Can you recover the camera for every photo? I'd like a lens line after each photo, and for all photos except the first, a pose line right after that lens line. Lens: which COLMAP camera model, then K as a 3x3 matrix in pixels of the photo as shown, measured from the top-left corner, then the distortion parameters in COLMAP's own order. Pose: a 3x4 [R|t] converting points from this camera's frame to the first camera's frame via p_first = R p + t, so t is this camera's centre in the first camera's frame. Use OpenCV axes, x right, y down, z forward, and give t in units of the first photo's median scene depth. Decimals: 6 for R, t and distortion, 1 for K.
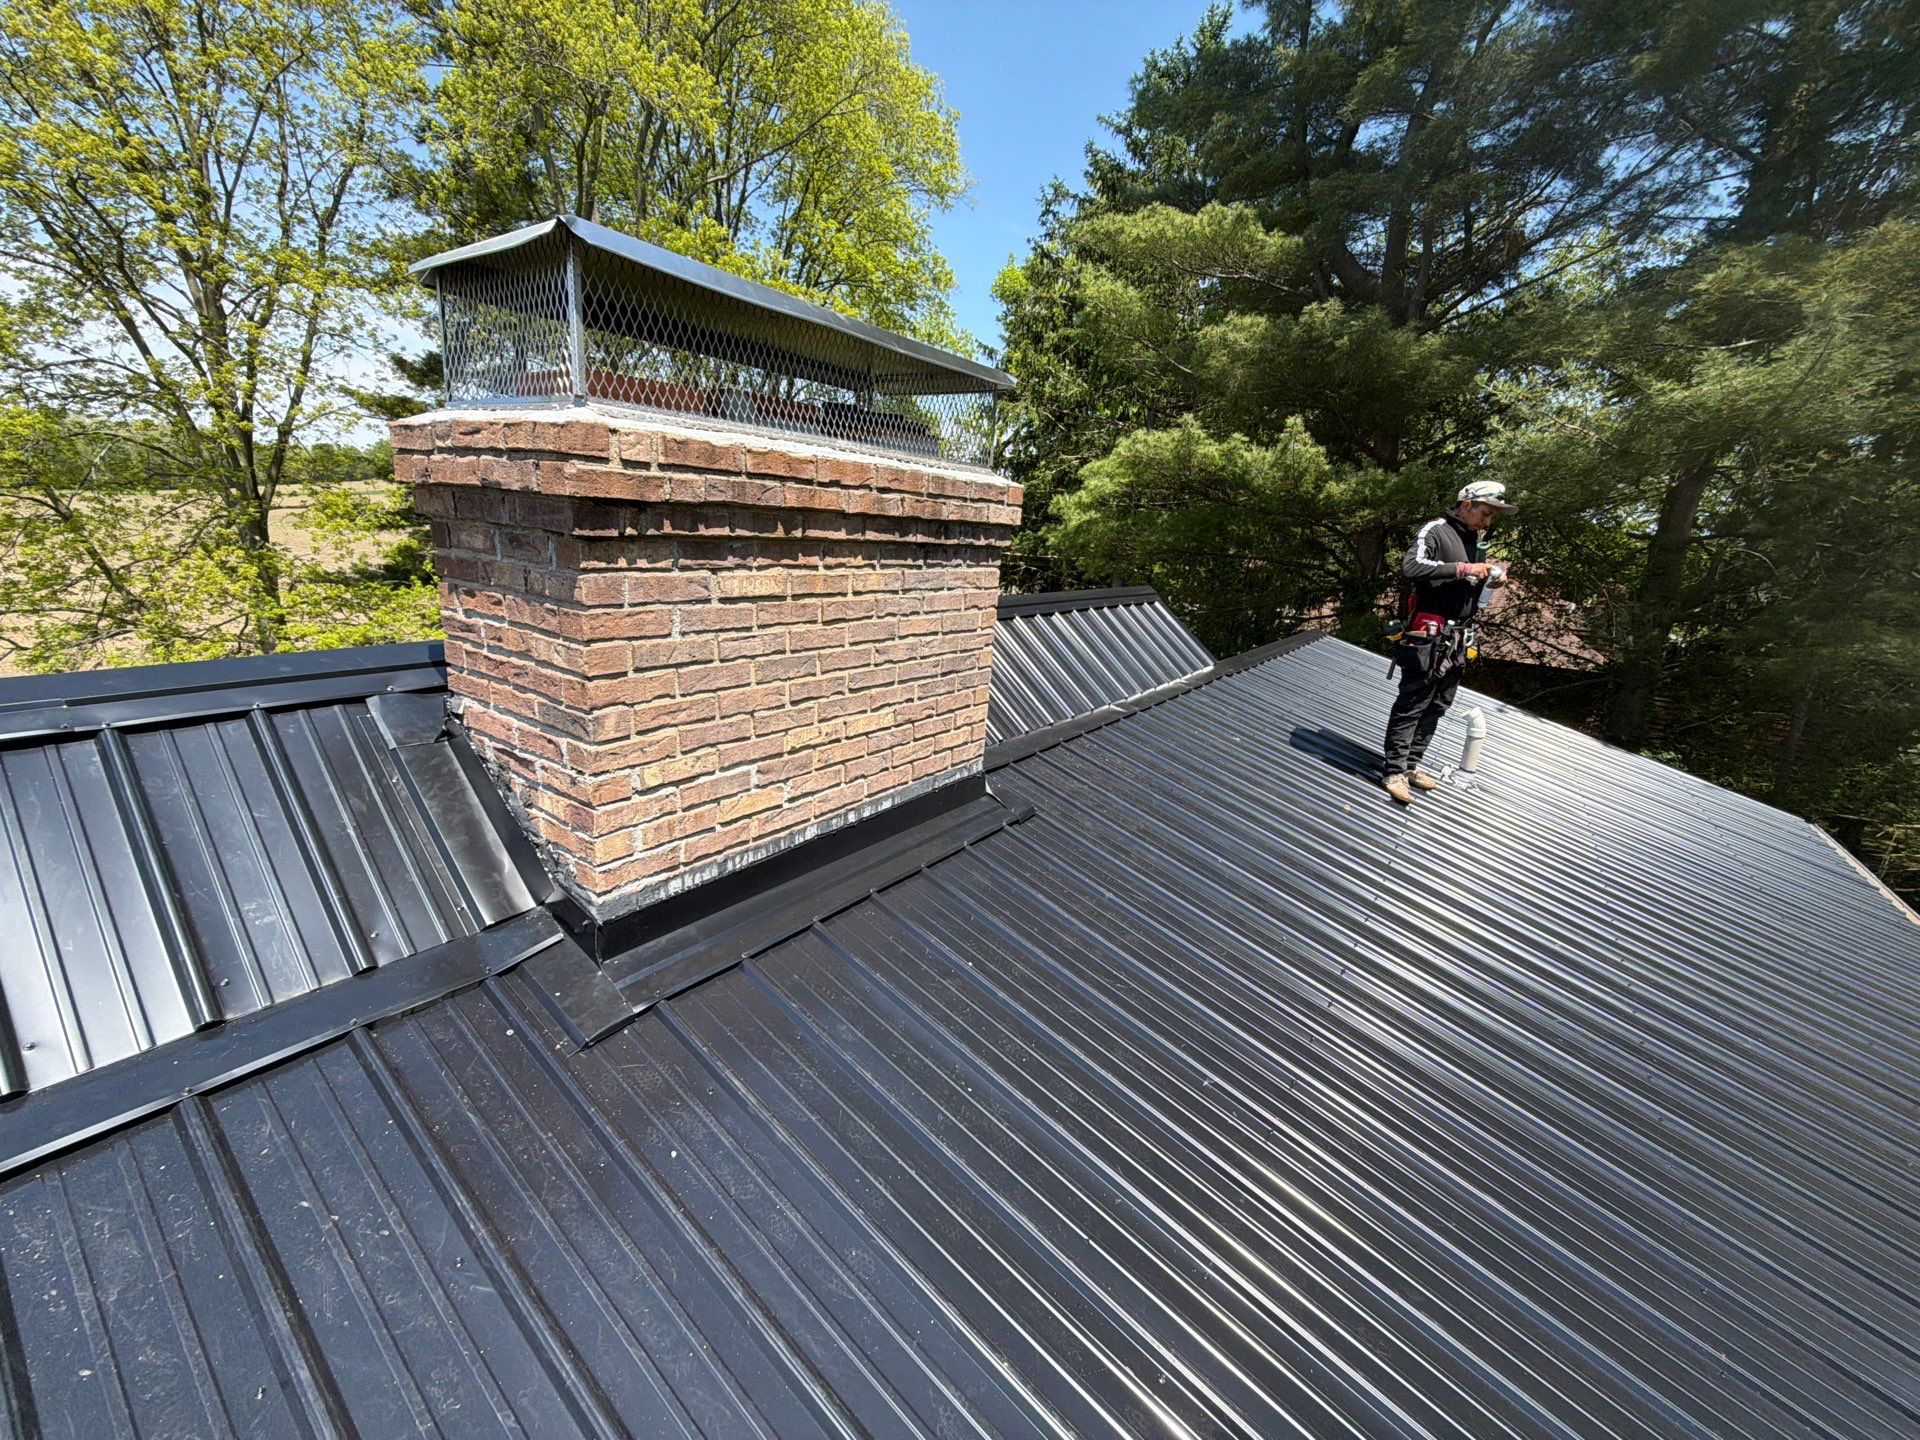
lens RADIAL K [[761.3, 0, 955.8], [0, 761.3, 719.9], [0, 0, 1]] dist [0.002220, -0.000164]
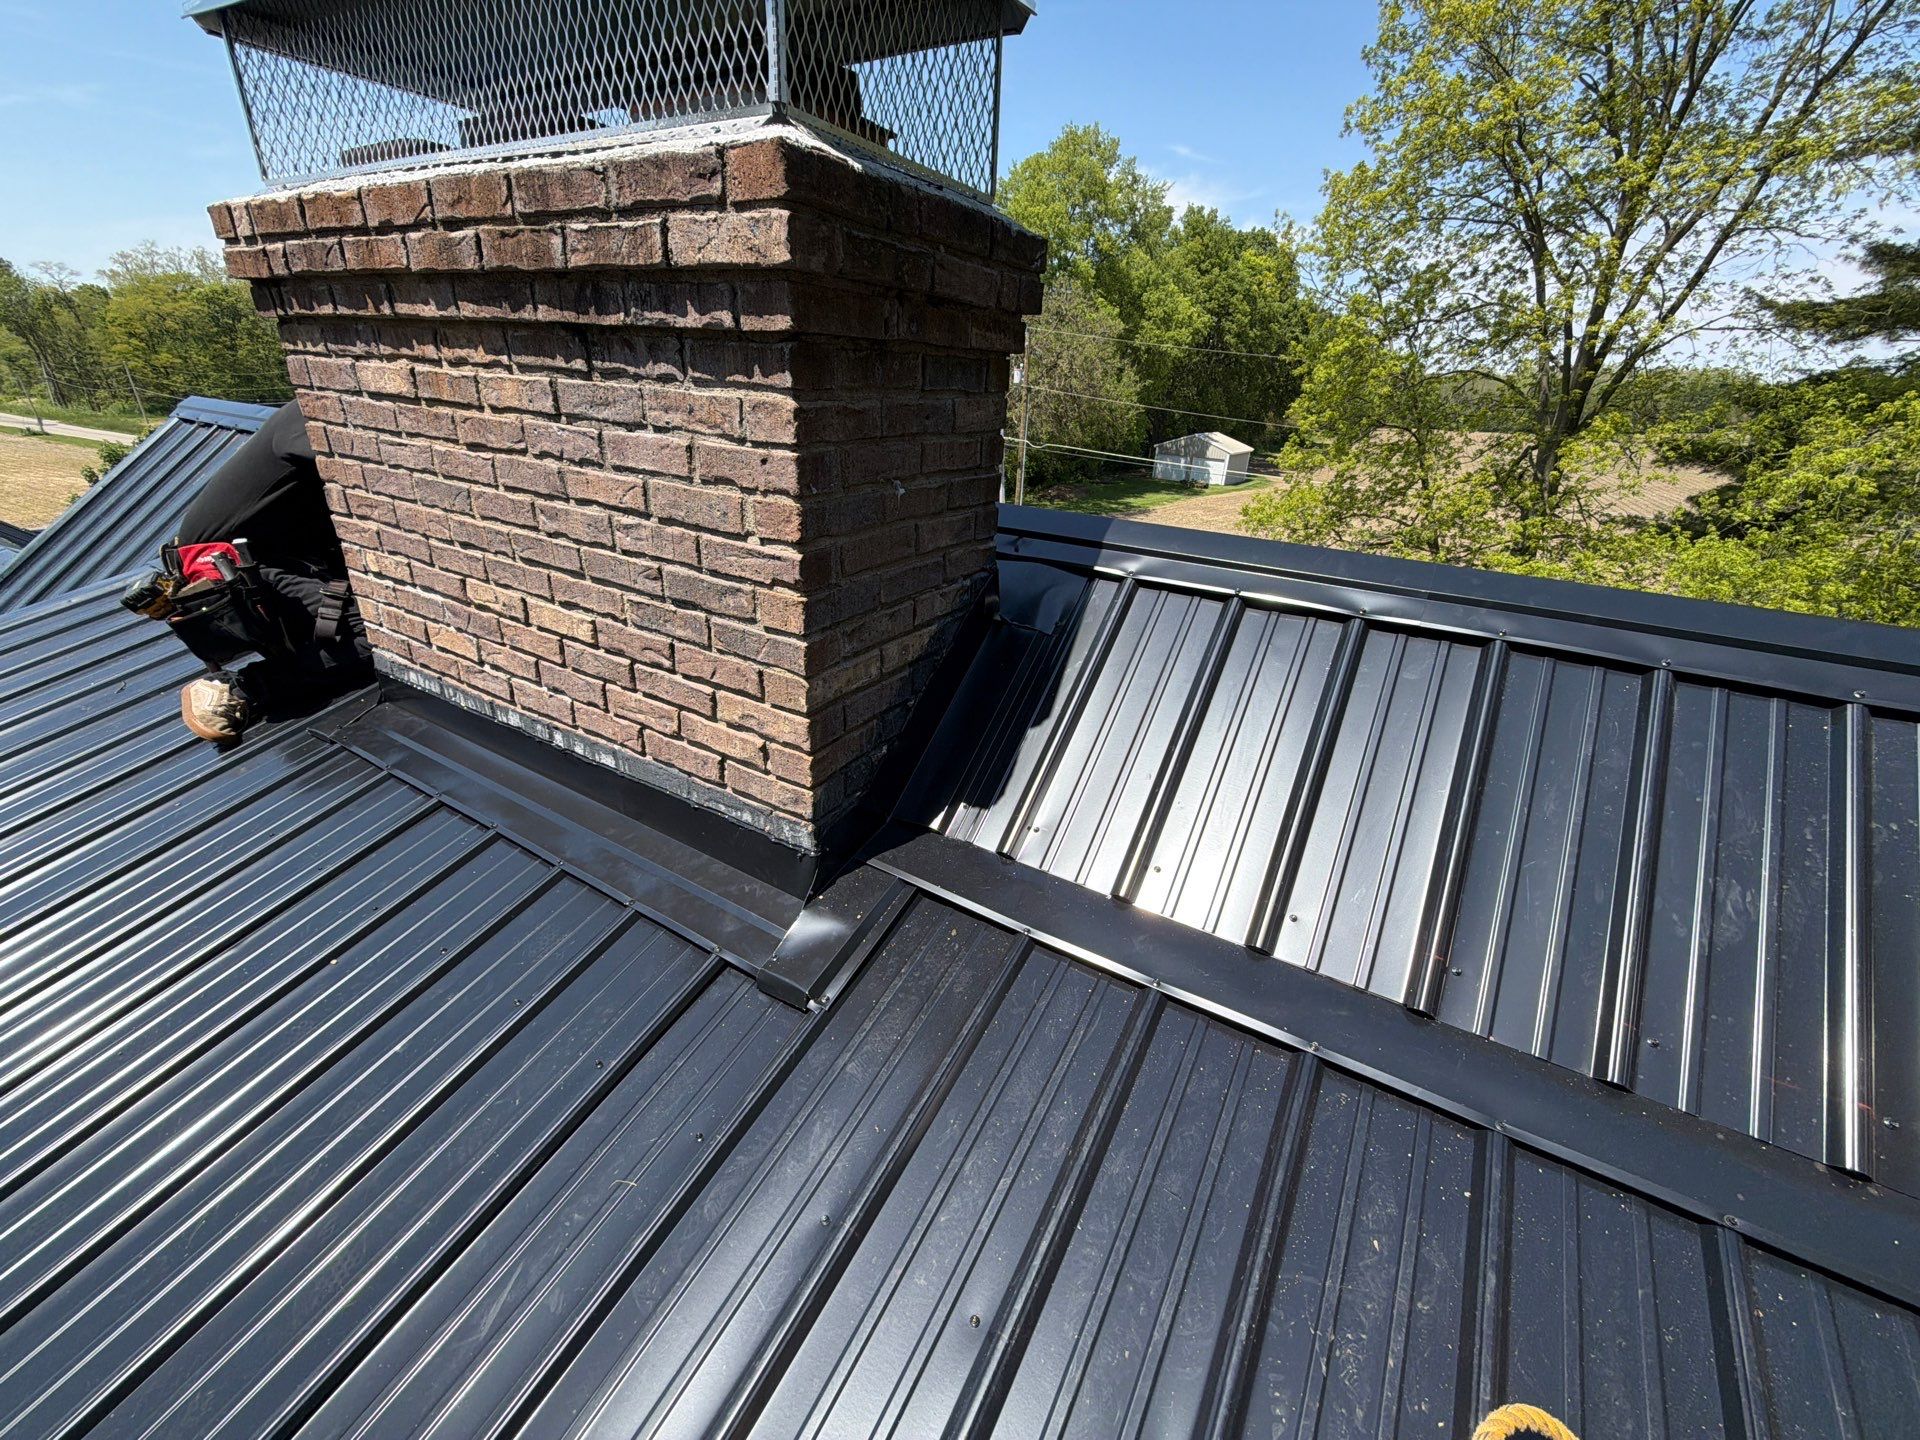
lens RADIAL K [[761.3, 0, 958.0], [0, 761.3, 715.7], [0, 0, 1]] dist [0.002220, -0.000164]
pose [[0.087989, 0.347919, -0.933386, 0.605870], [-0.294592, 0.904195, 0.309268, -0.244991], [0.951564, 0.247756, 0.182054, 1.308933]]
